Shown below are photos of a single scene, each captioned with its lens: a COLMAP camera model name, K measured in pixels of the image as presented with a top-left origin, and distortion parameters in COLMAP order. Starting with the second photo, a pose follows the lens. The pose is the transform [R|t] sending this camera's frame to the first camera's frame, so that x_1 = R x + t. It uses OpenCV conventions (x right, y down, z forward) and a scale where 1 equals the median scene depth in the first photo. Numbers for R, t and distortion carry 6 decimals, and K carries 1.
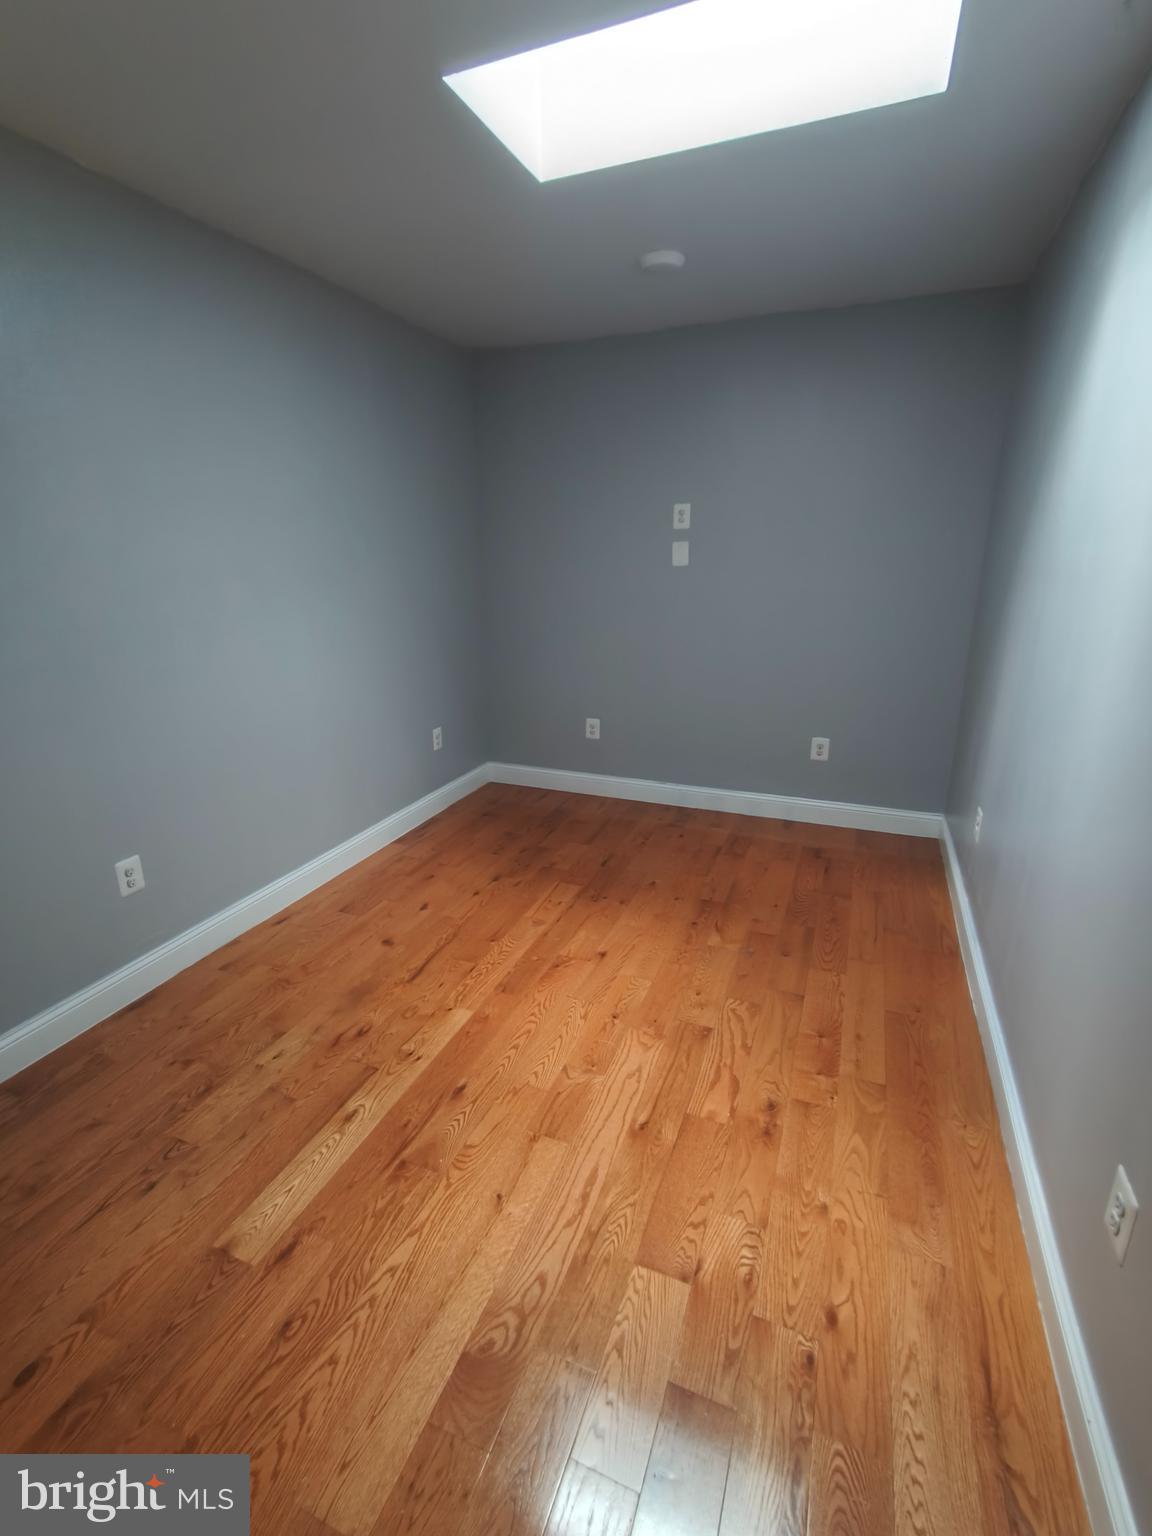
lens RADIAL K [[720.5, 0, 576.0], [0, 720.5, 768.0], [0, 0, 1]] dist [0.002200, -0.000306]
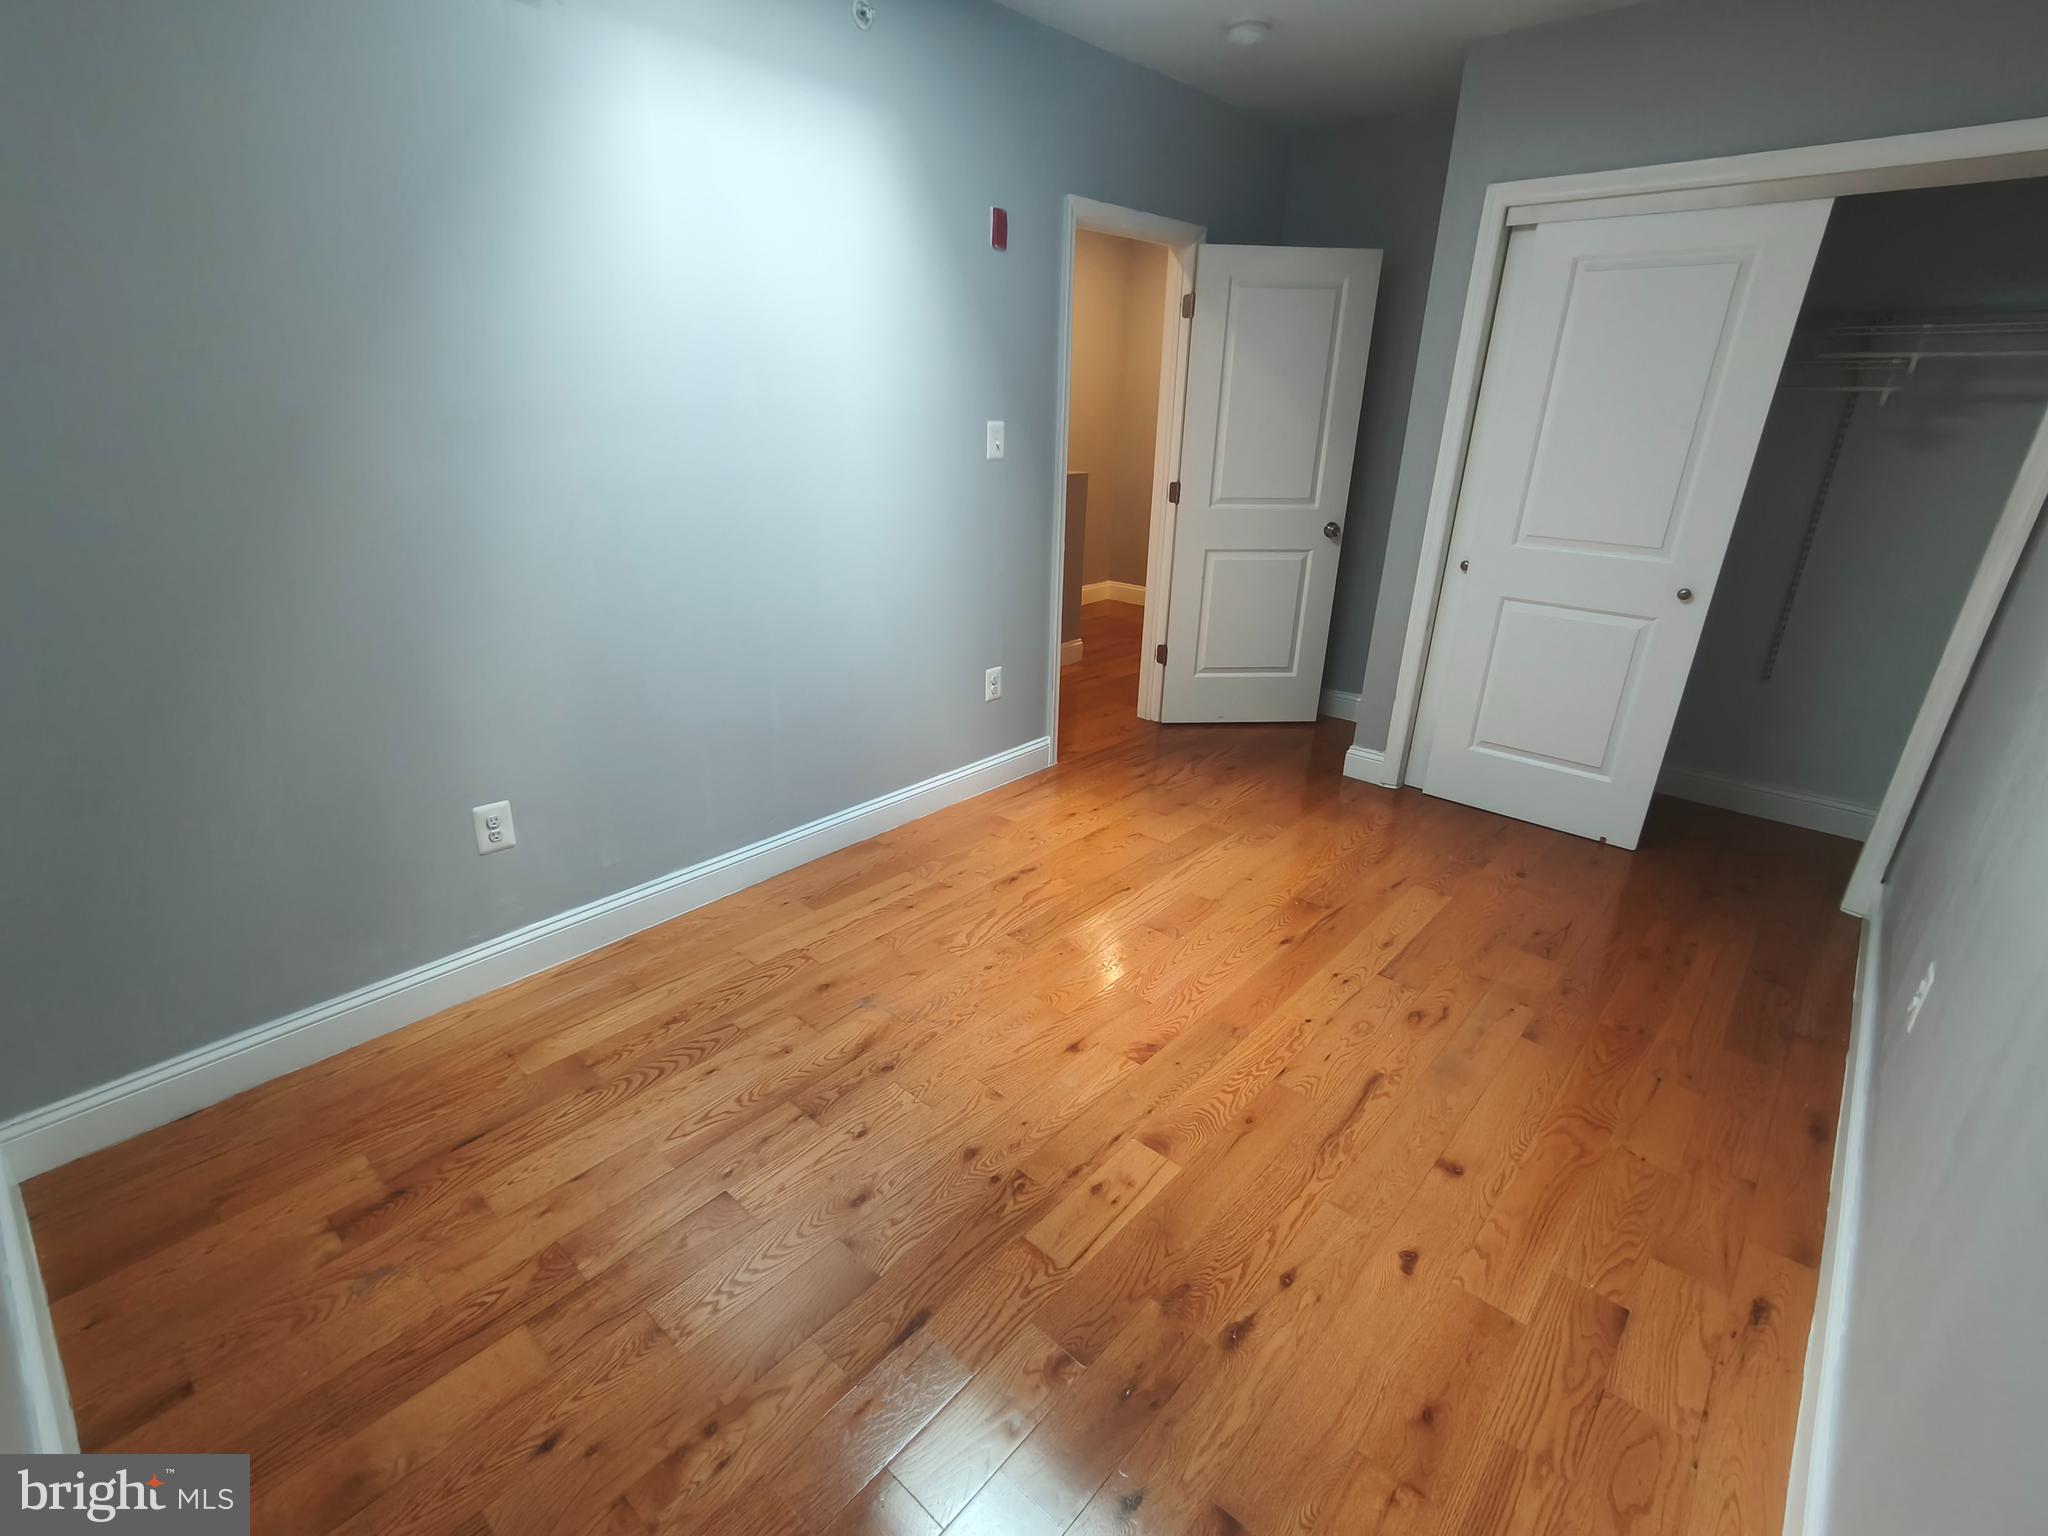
lens RADIAL K [[960.6, 0, 1024.0], [0, 960.6, 768.0], [0, 0, 1]] dist [0.002200, -0.000306]
pose [[-0.941883, -0.130879, 0.309398, -0.159144], [0.086544, 0.795372, 0.599912, -0.472573], [-0.324602, 0.591823, -0.737820, 1.567204]]
